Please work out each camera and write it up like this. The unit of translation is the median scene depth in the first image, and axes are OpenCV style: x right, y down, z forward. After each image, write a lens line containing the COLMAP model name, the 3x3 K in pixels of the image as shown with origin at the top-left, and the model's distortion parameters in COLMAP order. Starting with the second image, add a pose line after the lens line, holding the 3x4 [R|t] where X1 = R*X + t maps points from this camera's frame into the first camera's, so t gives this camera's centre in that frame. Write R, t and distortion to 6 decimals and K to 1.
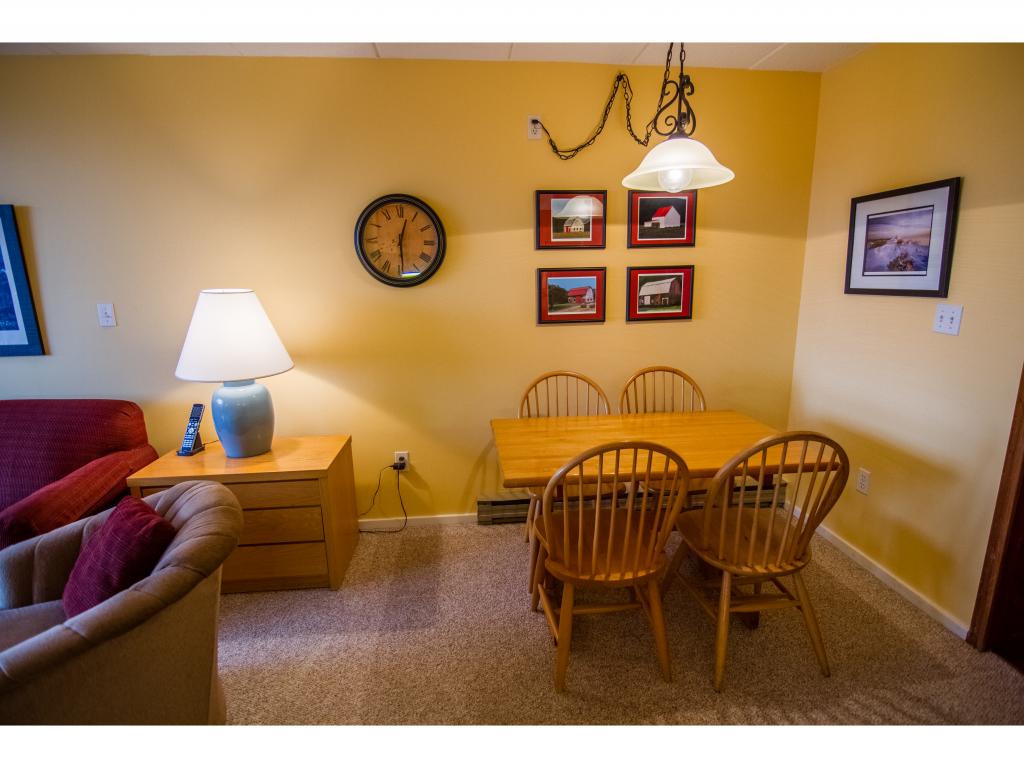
lens RADIAL K [[534.9, 0, 534.6], [0, 534.9, 389.3], [0, 0, 1]] dist [-0.002865, -0.000950]
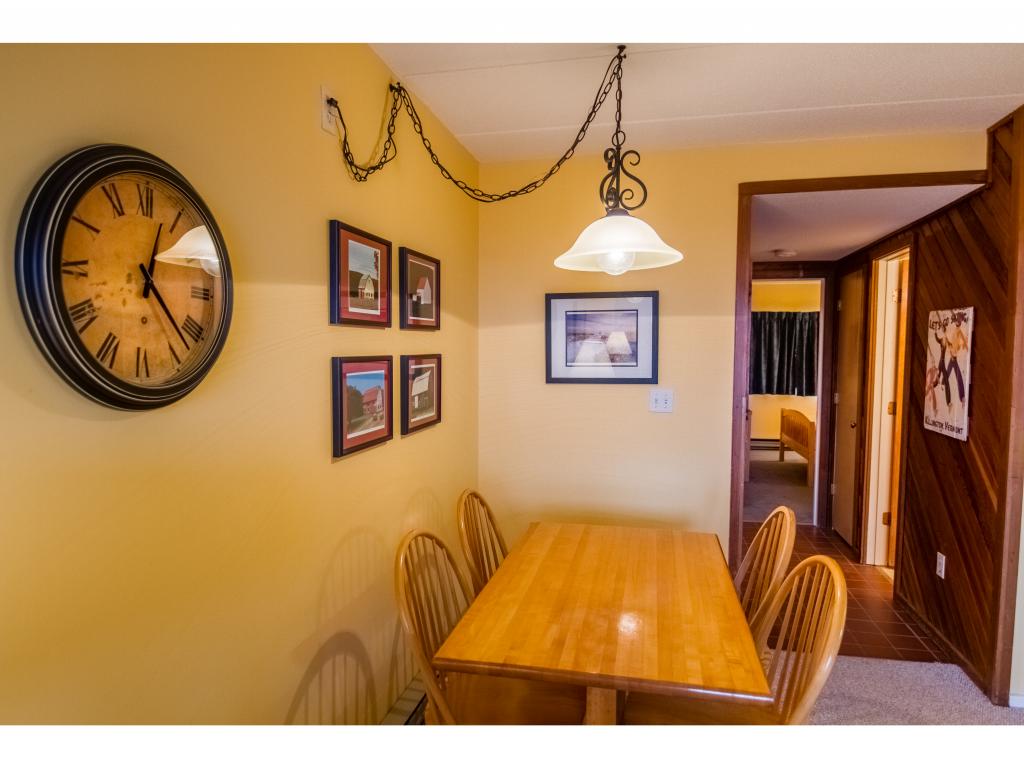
lens RADIAL K [[613.4, 0, 512.0], [0, 613.4, 384.0], [0, 0, 1]] dist [-0.002327, -0.001586]
pose [[0.349418, -0.036185, 0.936268, -0.538990], [0.191578, 0.980902, -0.033587, -0.149909], [-0.917172, 0.191105, 0.349677, 0.647421]]
